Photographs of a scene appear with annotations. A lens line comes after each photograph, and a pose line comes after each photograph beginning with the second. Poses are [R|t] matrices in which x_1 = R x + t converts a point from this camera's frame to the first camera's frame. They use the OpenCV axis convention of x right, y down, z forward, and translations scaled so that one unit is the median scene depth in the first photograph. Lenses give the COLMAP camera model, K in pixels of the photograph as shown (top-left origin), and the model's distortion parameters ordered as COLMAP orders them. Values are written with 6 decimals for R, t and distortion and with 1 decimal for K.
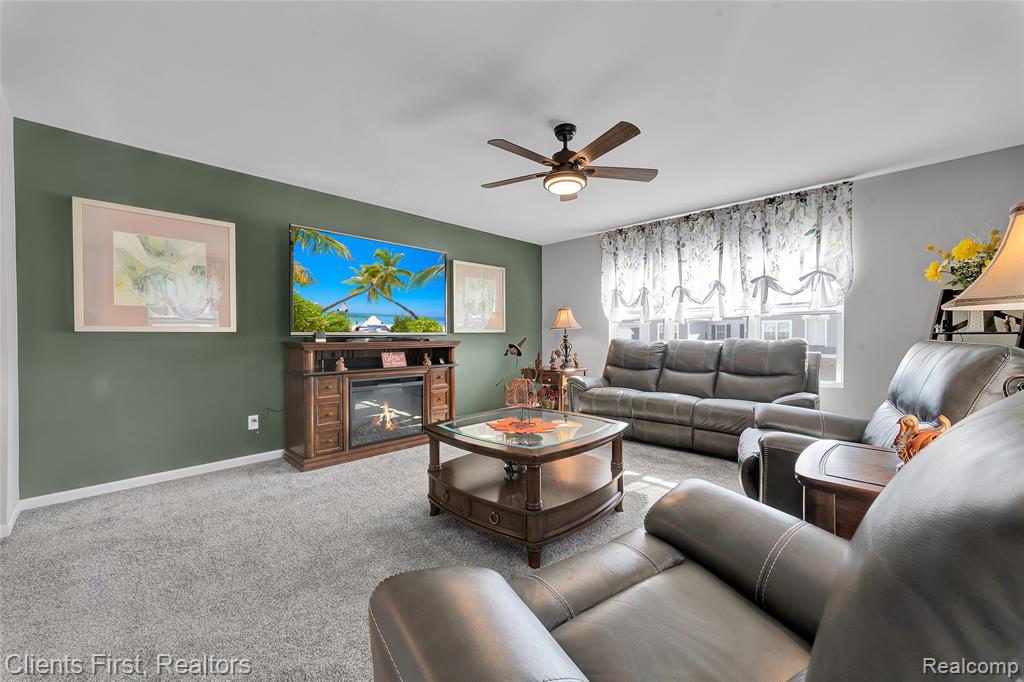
lens RADIAL K [[396.3, 0, 512.3], [0, 396.3, 338.3], [0, 0, 1]] dist [0.003111, 0.001408]
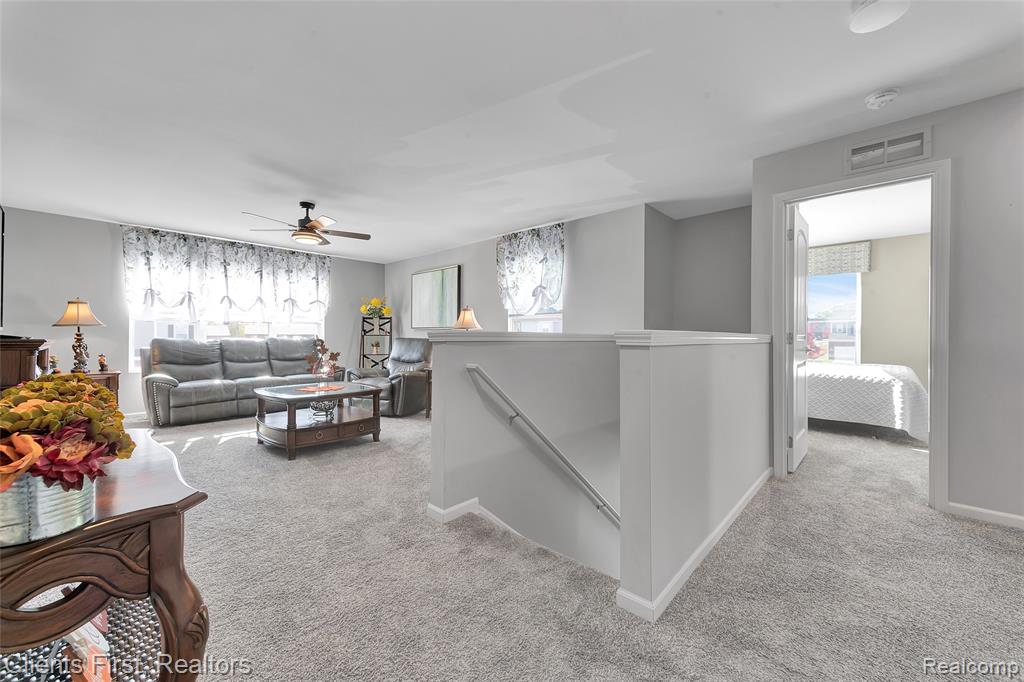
lens RADIAL K [[396.3, 0, 509.9], [0, 396.3, 339.5], [0, 0, 1]] dist [0.003111, 0.001408]
pose [[-0.032888, -0.001208, 0.999458, -0.895917], [0.005599, 0.999983, 0.001393, 0.010602], [-0.999443, 0.005642, -0.032880, 0.149218]]
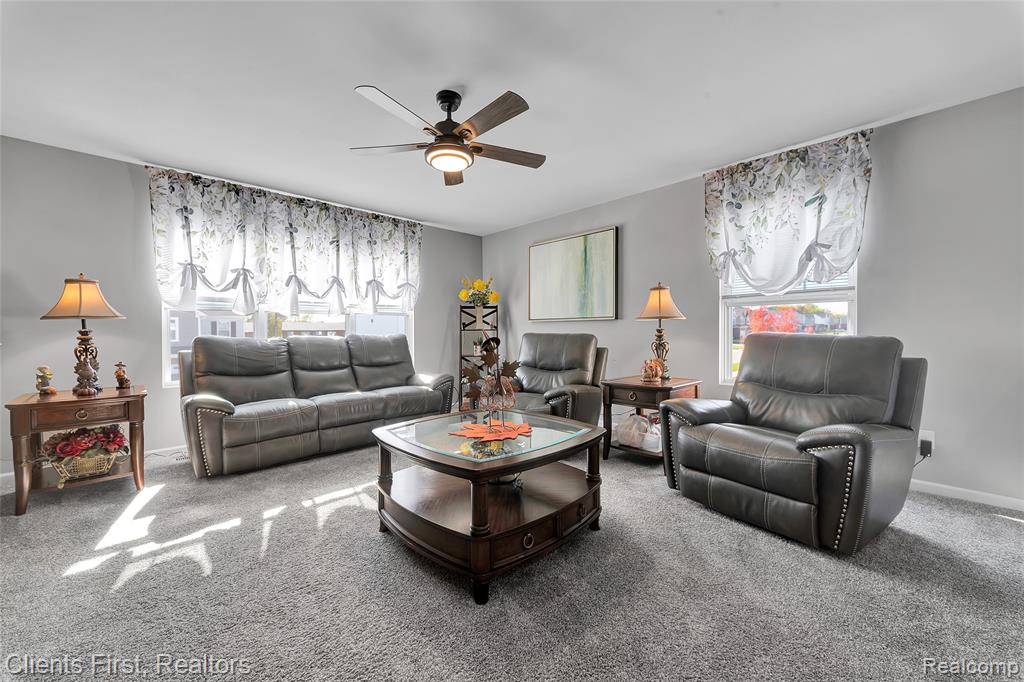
lens RADIAL K [[396.3, 0, 510.2], [0, 396.3, 339.8], [0, 0, 1]] dist [0.003111, 0.001408]
pose [[0.031813, -0.015618, 0.999372, -0.461338], [0.013337, 0.999796, 0.015200, 0.004485], [-0.999405, 0.012845, 0.032014, 0.510346]]
